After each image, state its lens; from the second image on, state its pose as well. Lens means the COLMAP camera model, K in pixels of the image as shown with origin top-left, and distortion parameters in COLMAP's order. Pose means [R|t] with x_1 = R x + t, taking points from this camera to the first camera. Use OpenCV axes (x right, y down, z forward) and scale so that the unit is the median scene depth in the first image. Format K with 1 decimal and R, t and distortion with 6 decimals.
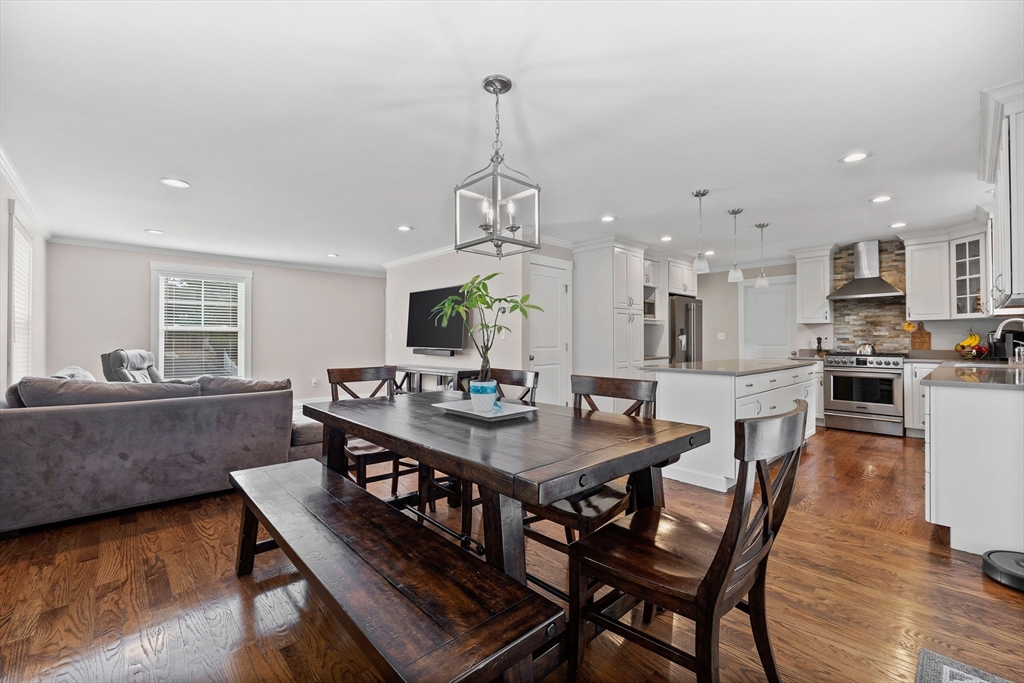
lens RADIAL K [[434.6, 0, 511.8], [0, 434.6, 336.9], [0, 0, 1]] dist [-0.001118, -0.000270]
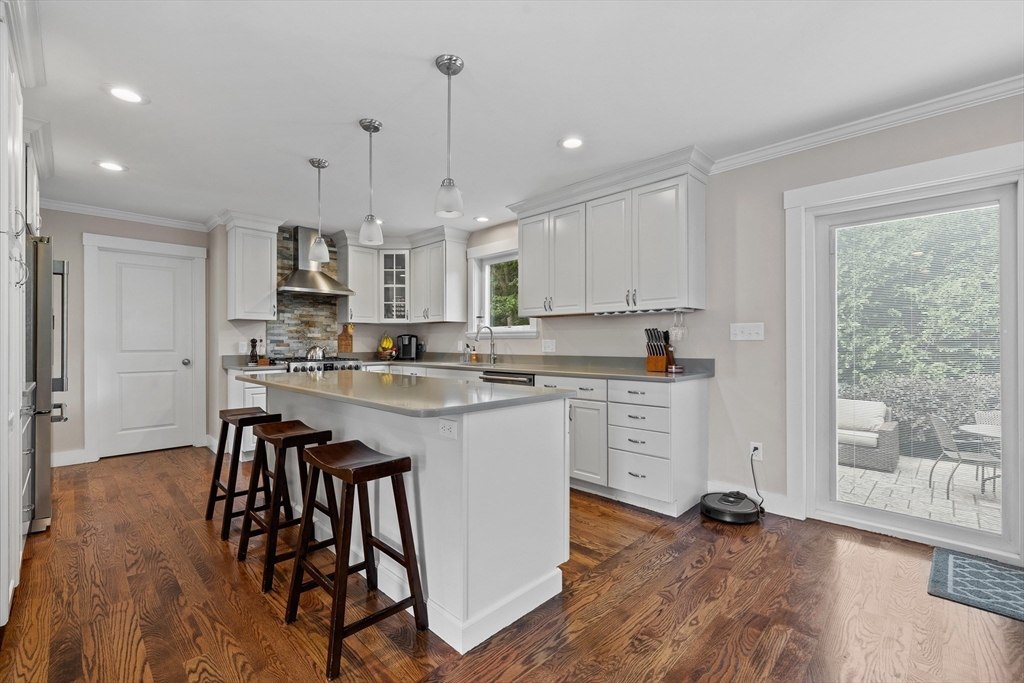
lens RADIAL K [[436.5, 0, 515.1], [0, 436.5, 340.9], [0, 0, 1]] dist [-0.001961, -0.000385]
pose [[-0.046552, 0.005762, 0.998899, -0.068227], [-0.006693, 0.999959, -0.006080, 0.006499], [-0.998893, -0.006969, -0.046511, 0.637344]]
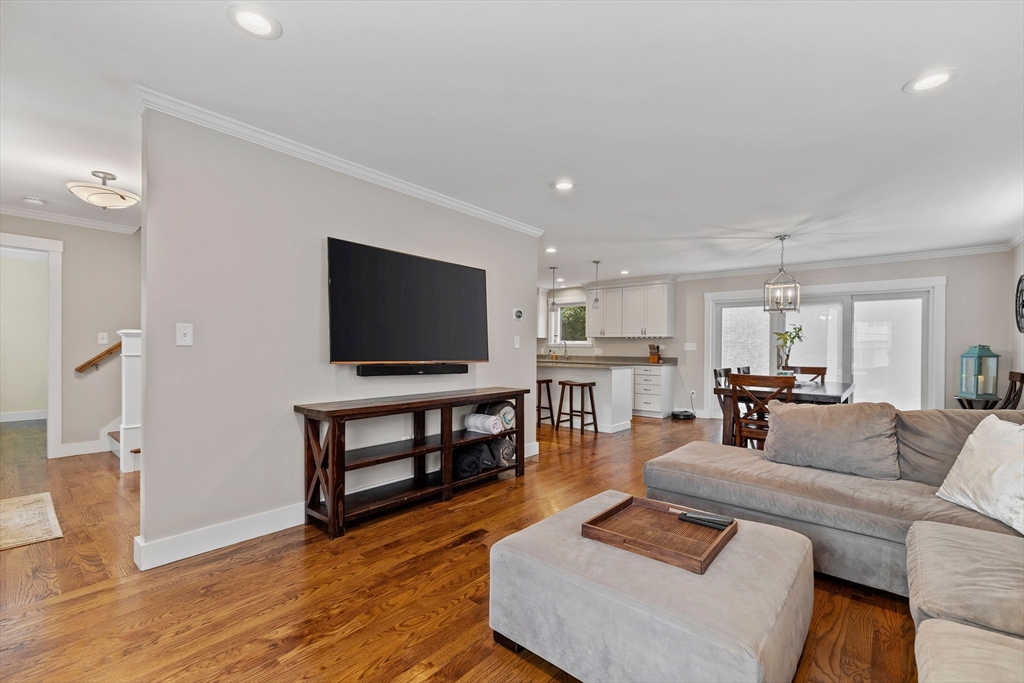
lens RADIAL K [[434.7, 0, 511.9], [0, 434.7, 349.3], [0, 0, 1]] dist [-0.000218, -0.000065]
pose [[-0.113503, -0.001704, 0.993536, -0.815539], [-0.017896, 0.999840, -0.000330, 0.008528], [-0.993376, -0.017818, -0.113515, 1.026158]]
